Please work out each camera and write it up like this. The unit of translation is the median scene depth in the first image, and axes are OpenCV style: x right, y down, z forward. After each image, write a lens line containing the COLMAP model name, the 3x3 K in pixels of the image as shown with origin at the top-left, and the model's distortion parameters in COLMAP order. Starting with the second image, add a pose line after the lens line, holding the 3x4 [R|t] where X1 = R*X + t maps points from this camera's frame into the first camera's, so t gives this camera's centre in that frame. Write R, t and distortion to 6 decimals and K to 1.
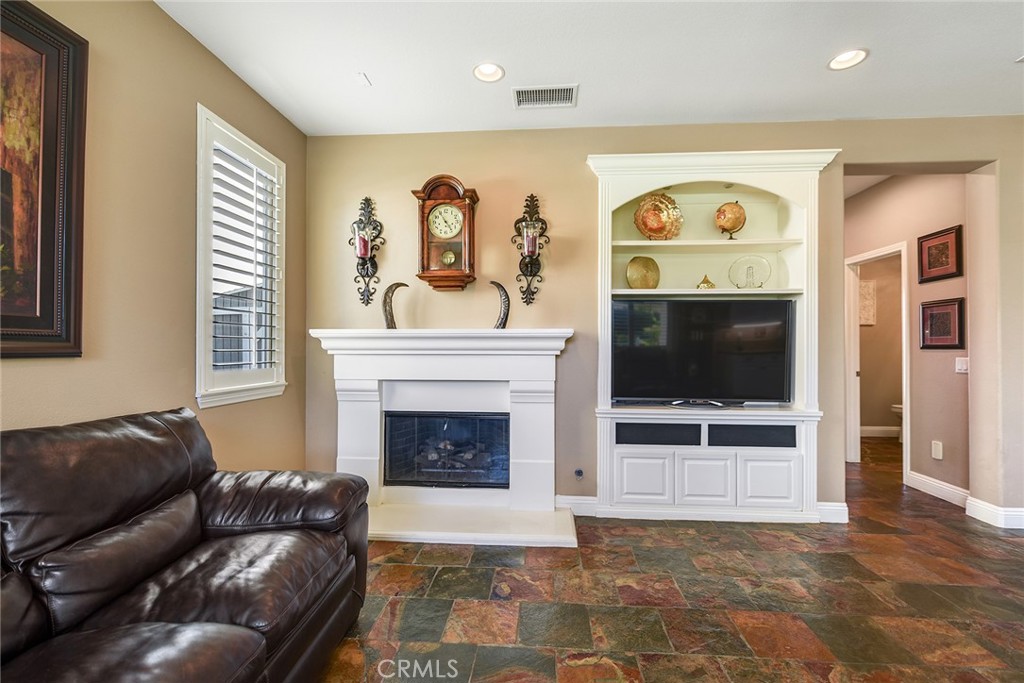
lens RADIAL K [[440.6, 0, 510.3], [0, 440.6, 348.9], [0, 0, 1]] dist [0.000924, -0.000075]
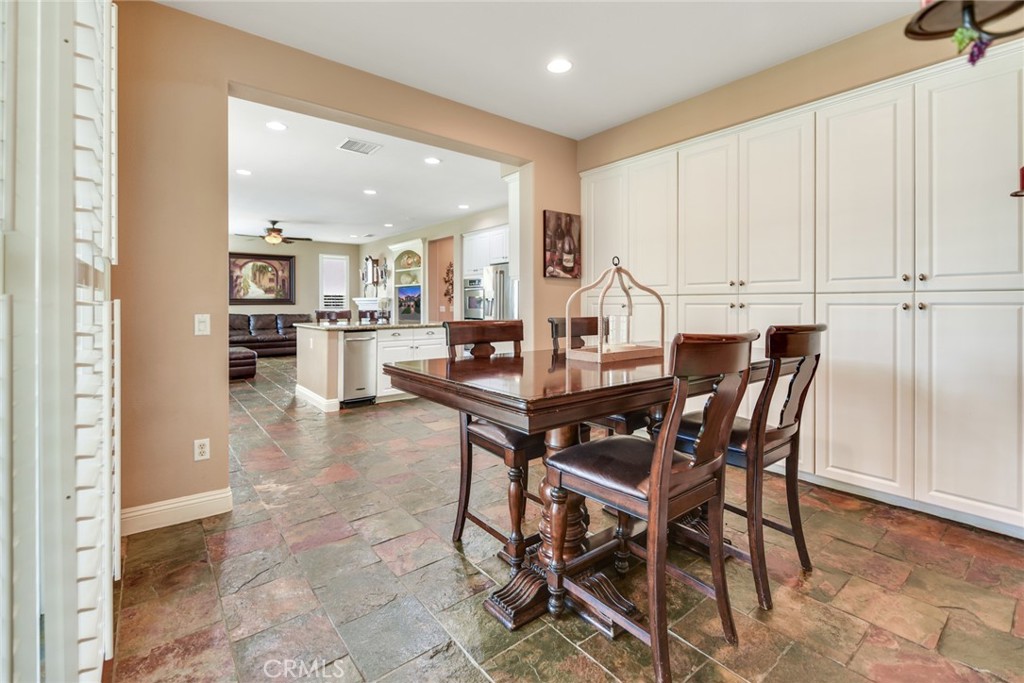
lens RADIAL K [[453.3, 0, 517.5], [0, 453.3, 305.5], [0, 0, 1]] dist [-0.002174, 0.000378]
pose [[0.687757, 0.002016, -0.725938, 3.308194], [0.000016, 0.999996, 0.002792, 0.007296], [0.725941, -0.001932, 0.687755, -0.656351]]
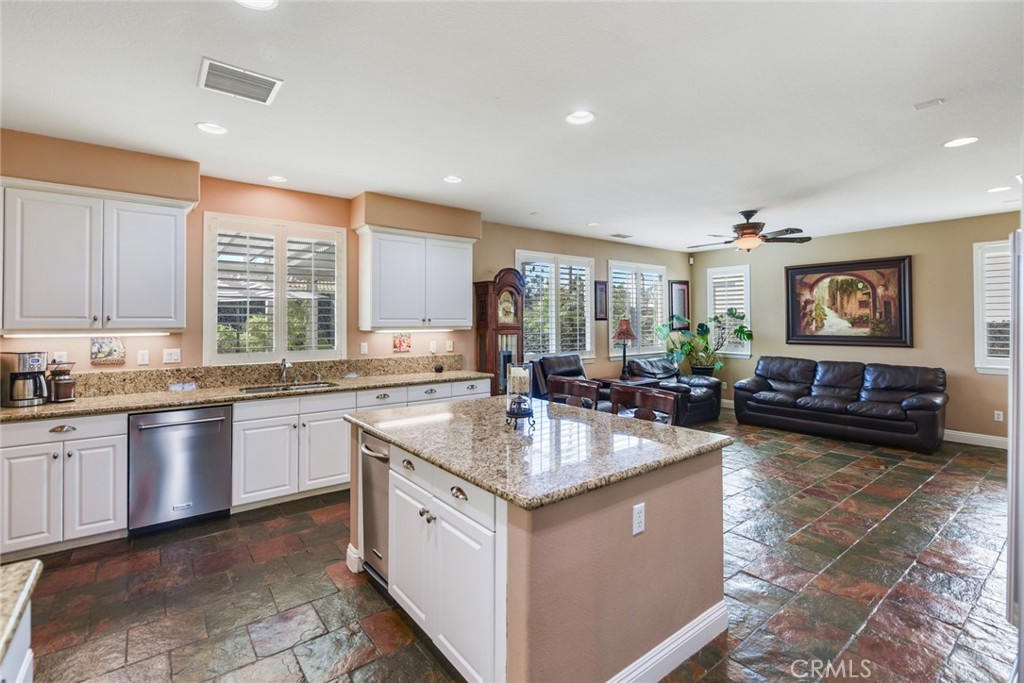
lens RADIAL K [[453.3, 0, 489.5], [0, 453.3, 322.2], [0, 0, 1]] dist [-0.002174, 0.000378]
pose [[-0.763461, -0.000280, -0.645853, 2.059857], [0.000470, 0.999999, -0.000989, -0.095886], [0.645853, -0.001059, -0.763461, 0.840659]]
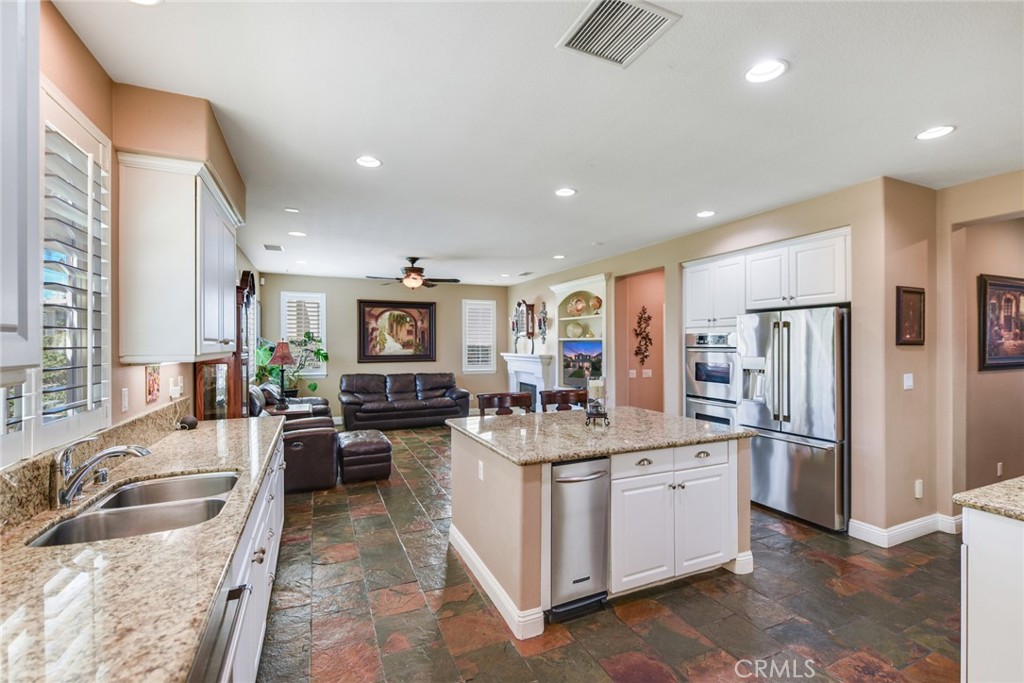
lens RADIAL K [[453.3, 0, 516.4], [0, 453.3, 345.0], [0, 0, 1]] dist [-0.002174, 0.000378]
pose [[0.475677, 0.000418, -0.879620, 2.341764], [0.000969, 0.999999, 0.000999, -0.100554], [0.879620, -0.001328, 0.475676, -0.409555]]
